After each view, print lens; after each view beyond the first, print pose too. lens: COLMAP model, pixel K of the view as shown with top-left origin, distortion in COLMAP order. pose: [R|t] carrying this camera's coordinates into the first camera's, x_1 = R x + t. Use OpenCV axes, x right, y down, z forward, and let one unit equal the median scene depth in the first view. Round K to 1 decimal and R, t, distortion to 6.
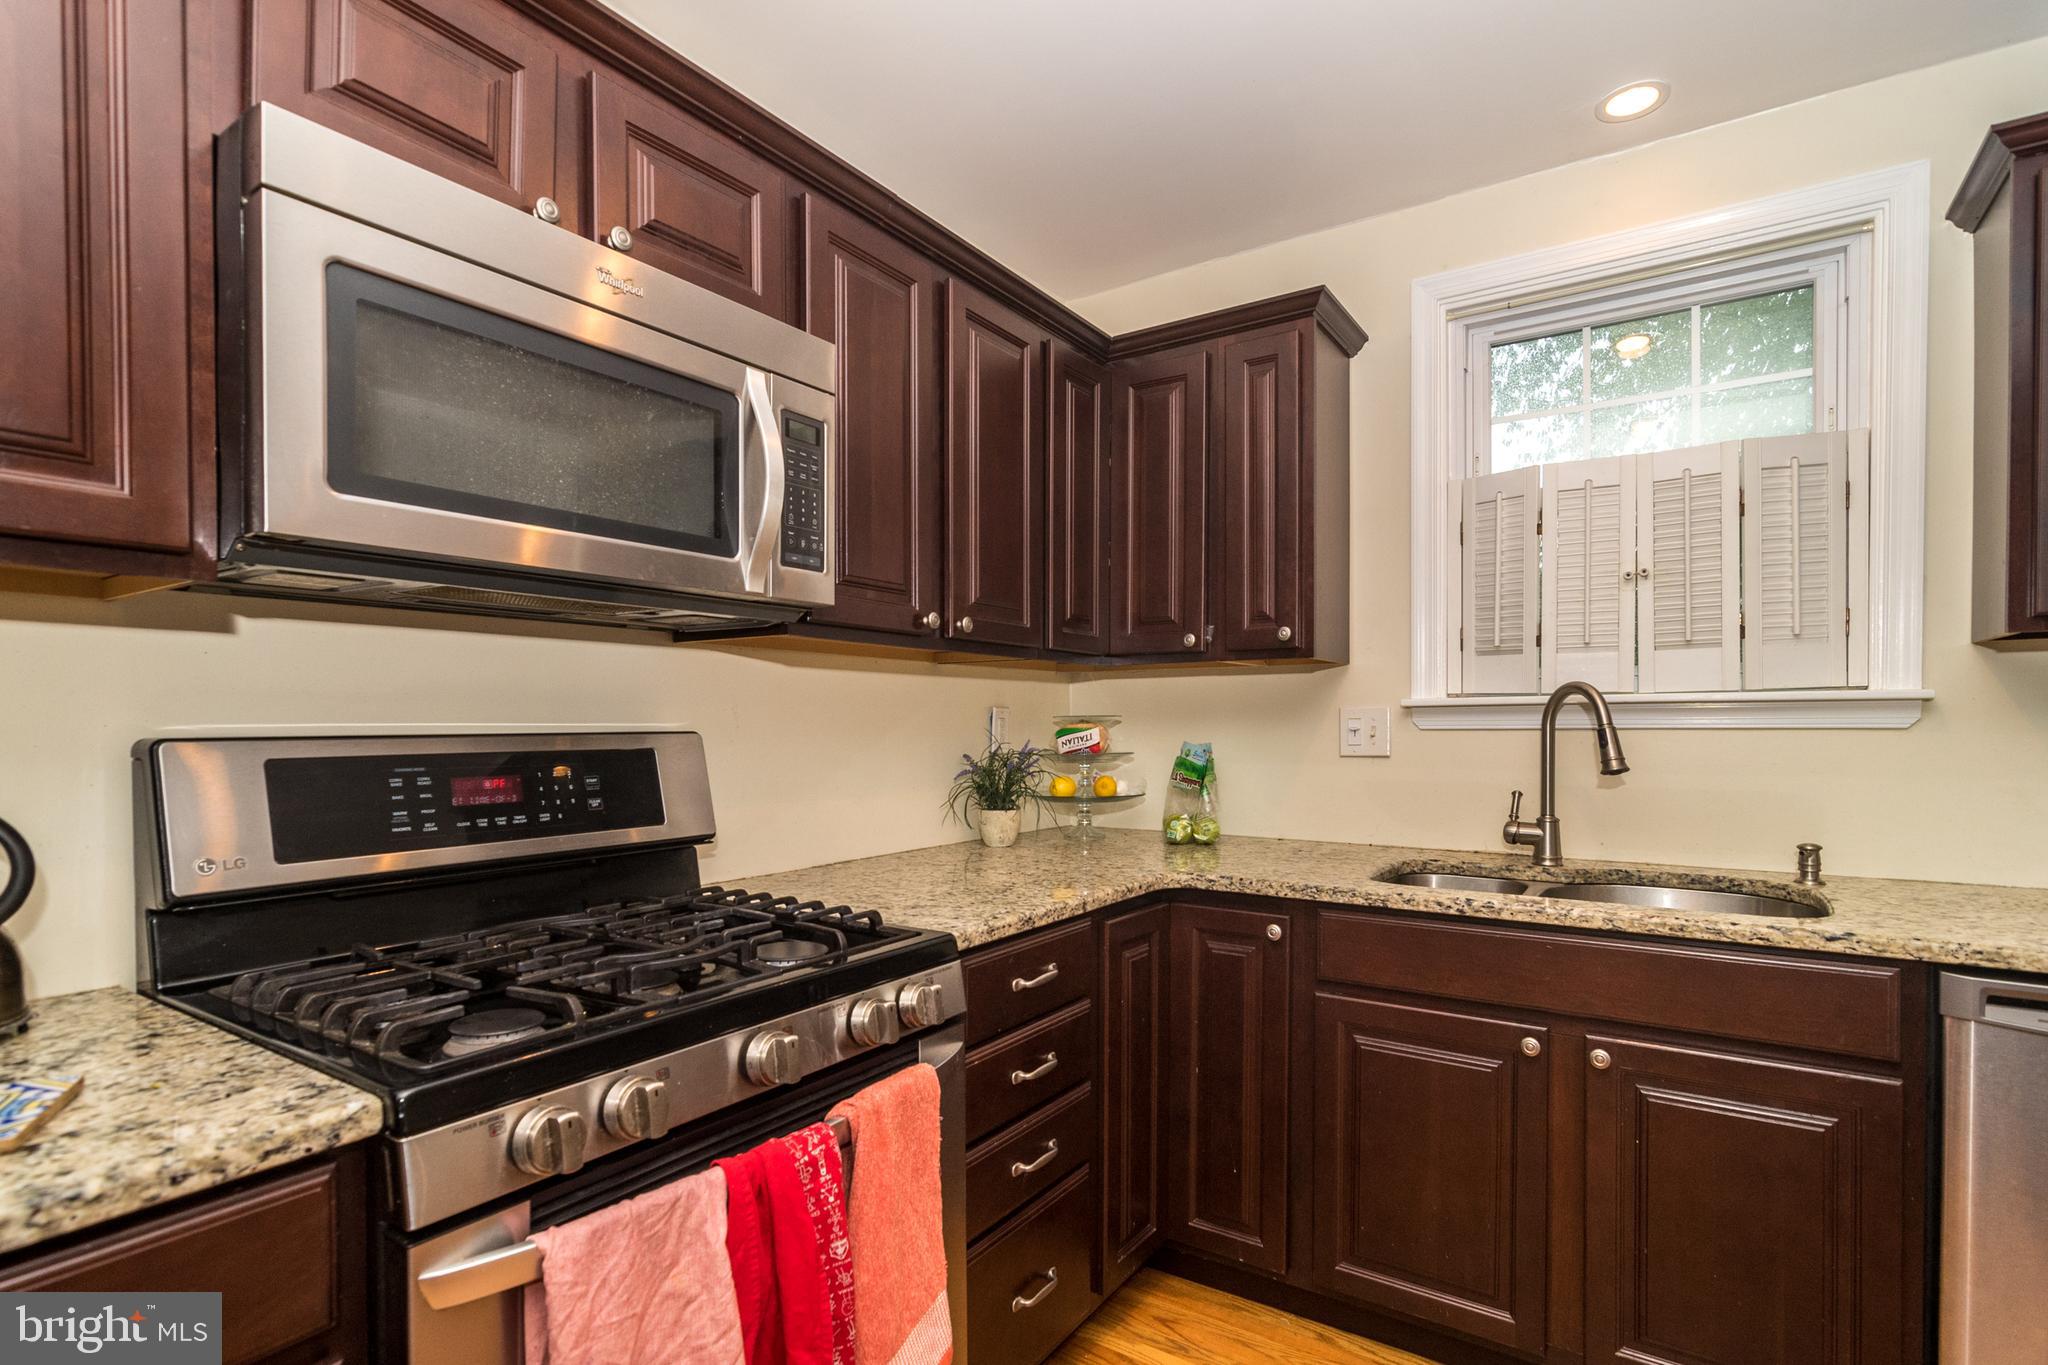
lens RADIAL K [[967.1, 0, 1027.4], [0, 967.1, 736.4], [0, 0, 1]] dist [-0.000278, 0.000513]
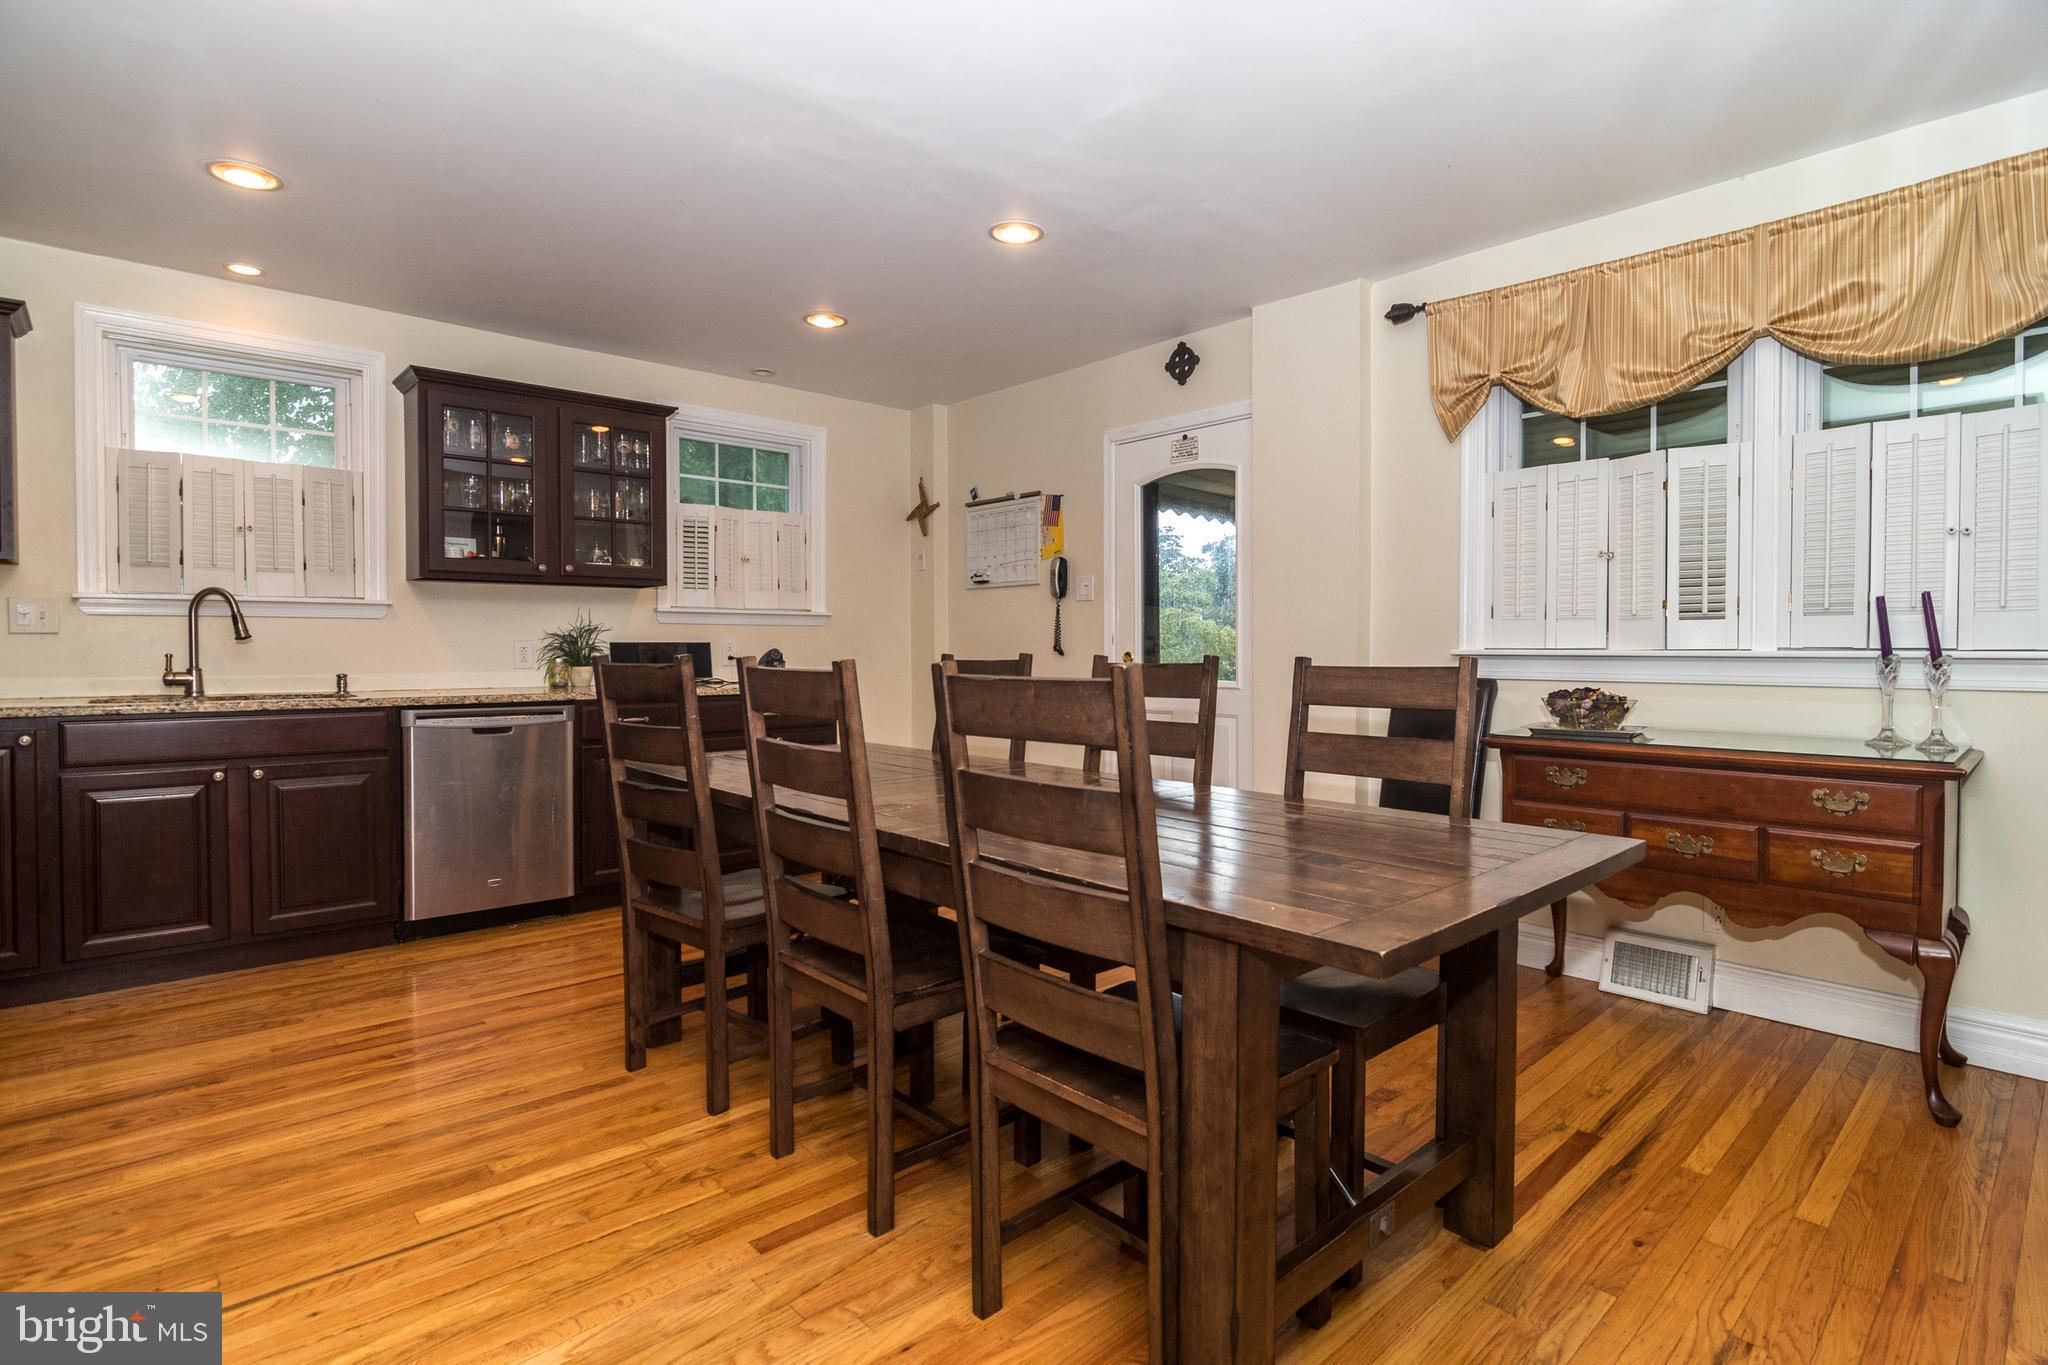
lens RADIAL K [[968.6, 0, 1023.4], [0, 968.6, 671.1], [0, 0, 1]] dist [-0.008977, -0.000190]
pose [[0.224865, -0.023057, 0.974117, -0.772120], [0.009184, 0.999726, 0.021543, 0.068065], [-0.974347, 0.004102, 0.225015, -0.779754]]
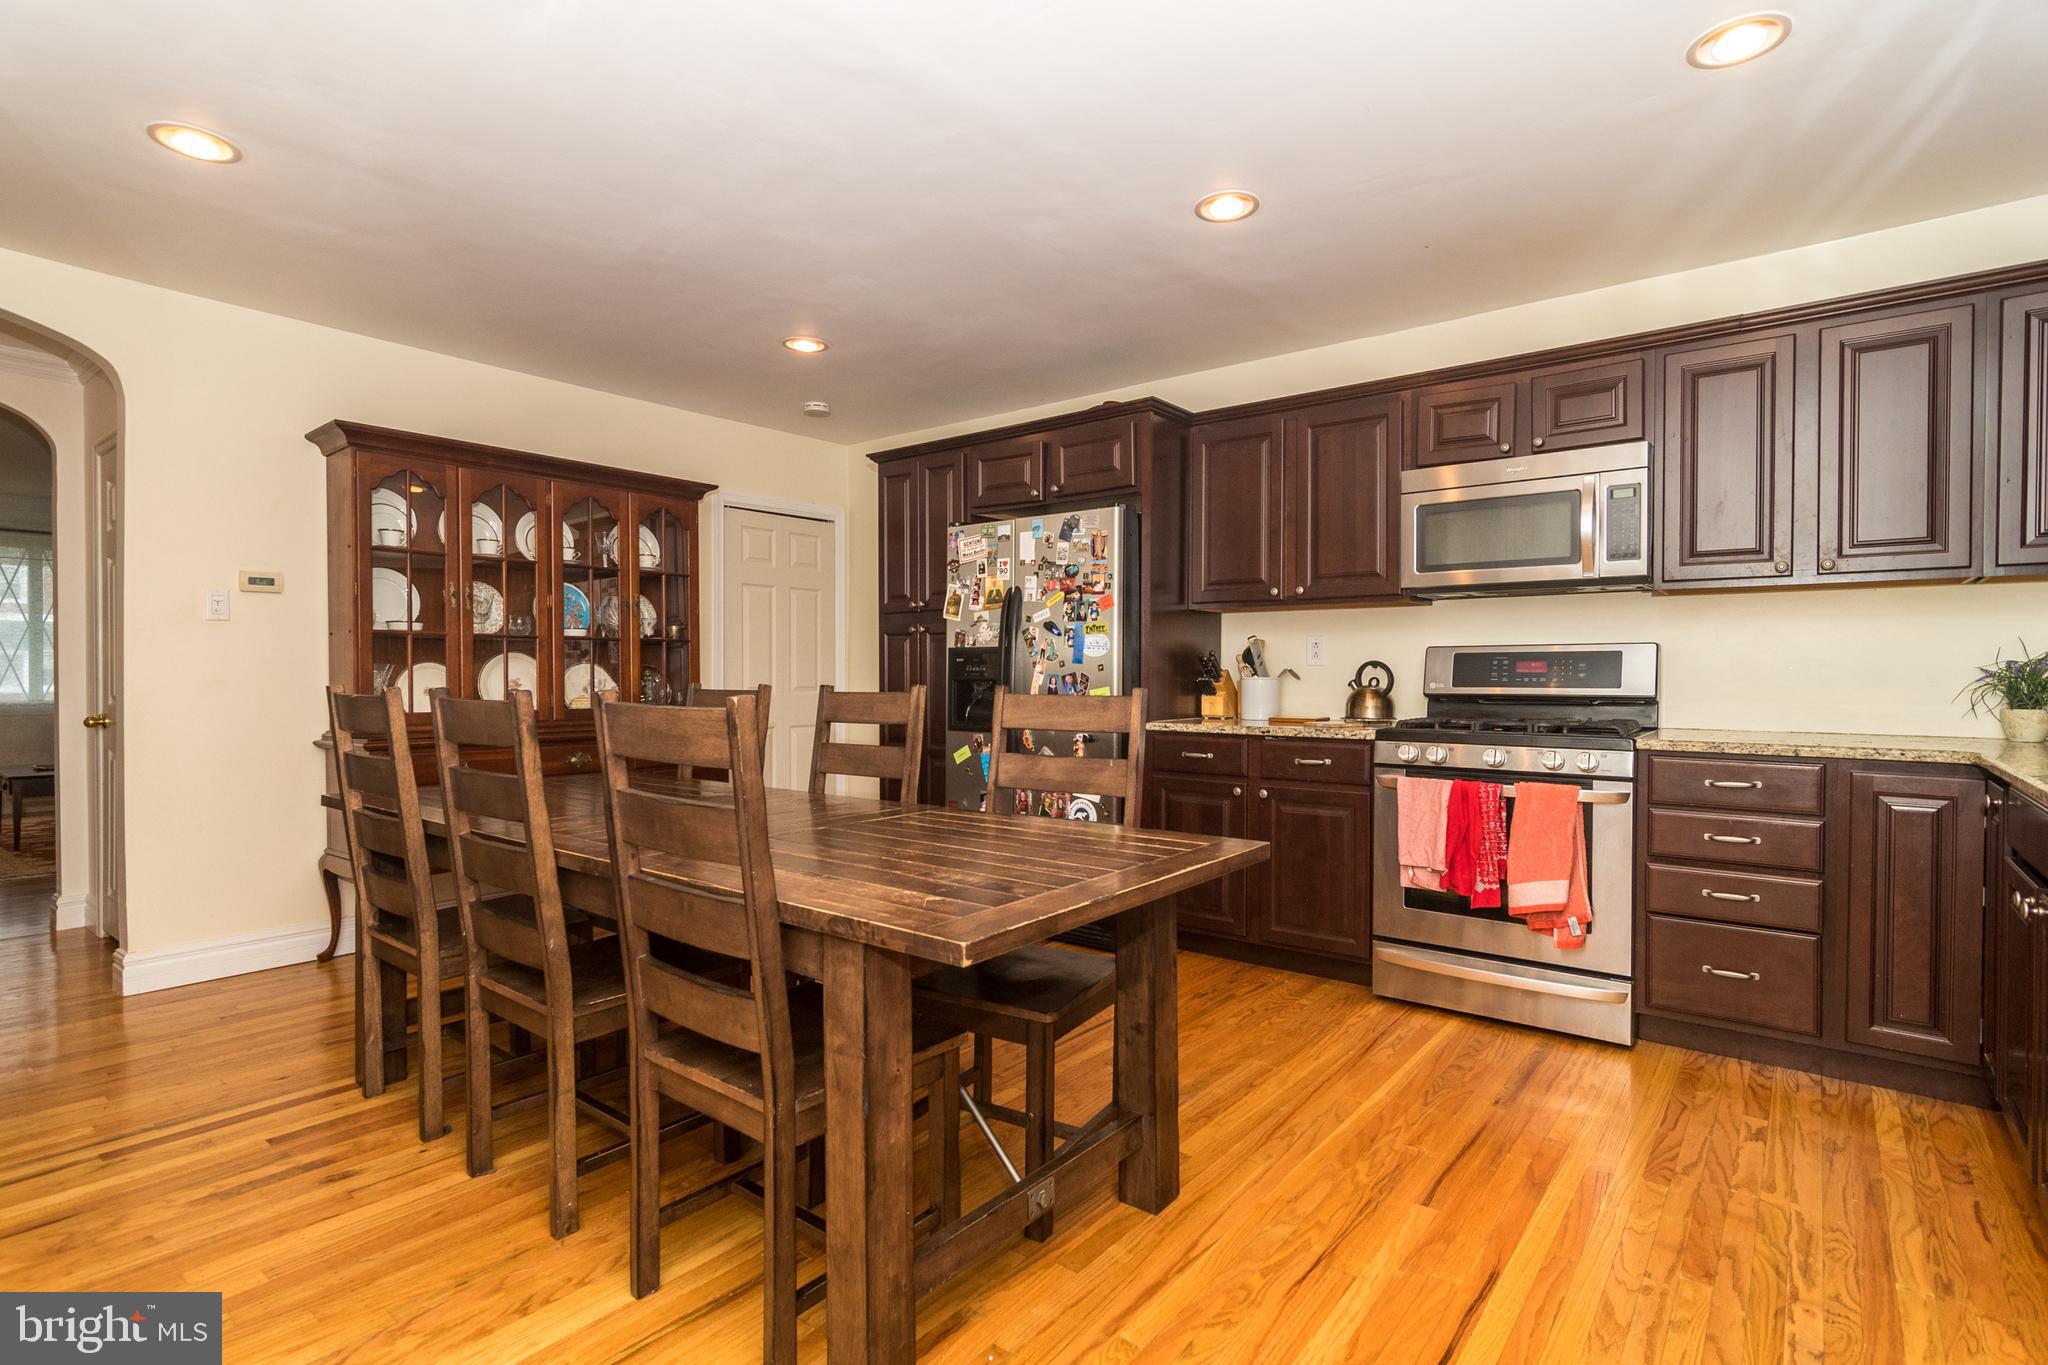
lens RADIAL K [[1002.2, 0, 1026.0], [0, 1002.2, 661.8], [0, 0, 1]] dist [-0.002056, 0.001773]
pose [[-0.052660, -0.001919, -0.998611, 1.367870], [-0.006885, 0.999975, -0.001559, 0.036656], [0.998589, 0.006793, -0.052672, -0.095806]]
